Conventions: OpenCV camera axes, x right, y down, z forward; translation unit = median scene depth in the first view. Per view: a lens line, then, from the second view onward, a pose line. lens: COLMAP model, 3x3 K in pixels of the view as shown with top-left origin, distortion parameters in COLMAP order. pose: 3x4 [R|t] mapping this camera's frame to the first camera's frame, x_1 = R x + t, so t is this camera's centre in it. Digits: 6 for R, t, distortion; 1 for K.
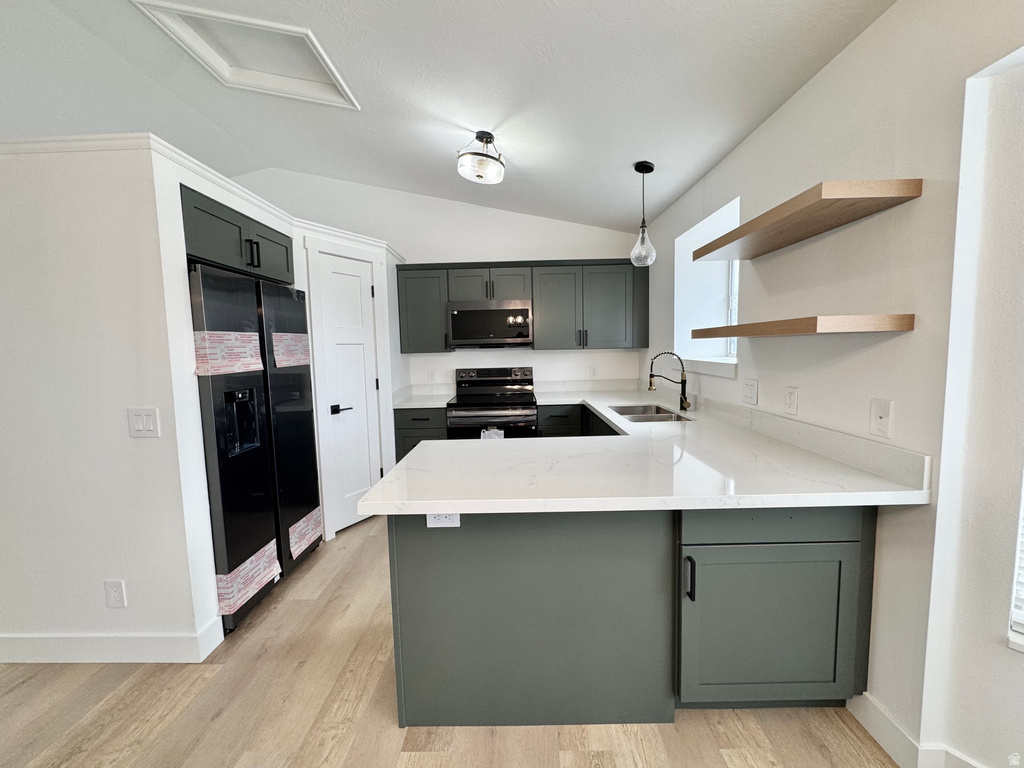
lens RADIAL K [[408.2, 0, 512.0], [0, 408.2, 384.0], [0, 0, 1]] dist [-0.001713, -0.000211]
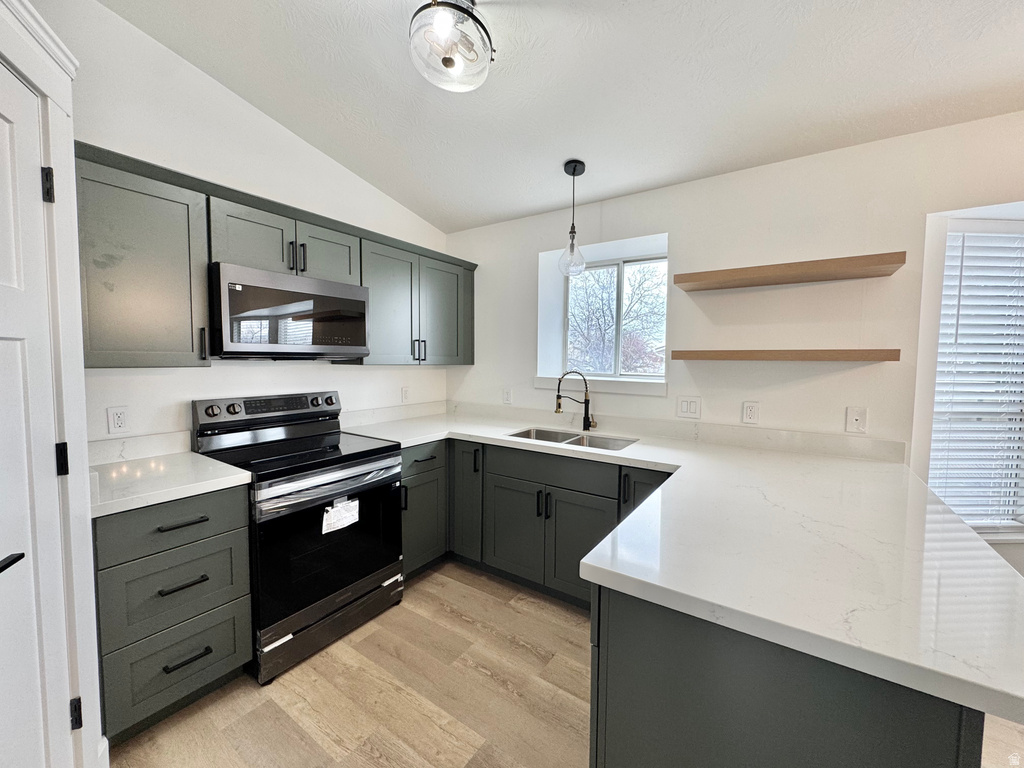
lens RADIAL K [[408.2, 0, 512.0], [0, 408.2, 384.0], [0, 0, 1]] dist [-0.001713, -0.000211]
pose [[0.554655, -0.021876, 0.831793, -0.474815], [0.052091, 0.998606, -0.008473, -0.046719], [-0.830448, 0.048029, 0.555022, 0.582810]]
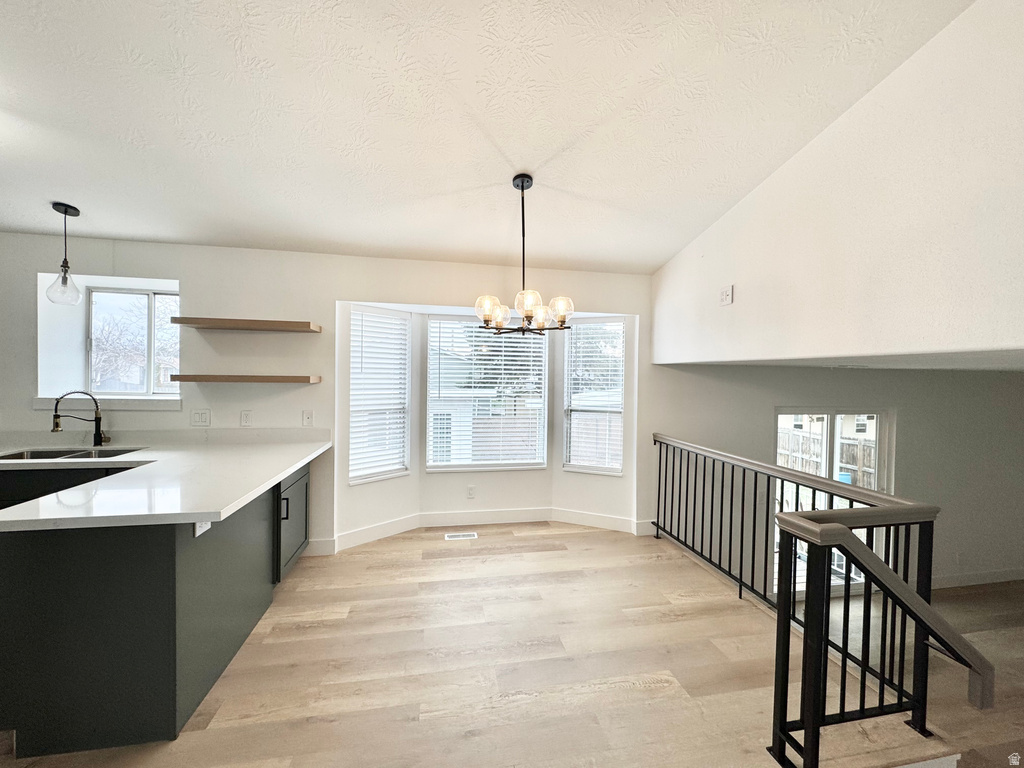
lens RADIAL K [[408.2, 0, 512.0], [0, 408.2, 384.0], [0, 0, 1]] dist [-0.001713, -0.000211]
pose [[-0.197005, 0.002716, 0.980399, -0.807603], [0.076235, 0.997011, 0.012557, -0.026769], [-0.977434, 0.077214, -0.196623, 0.139248]]
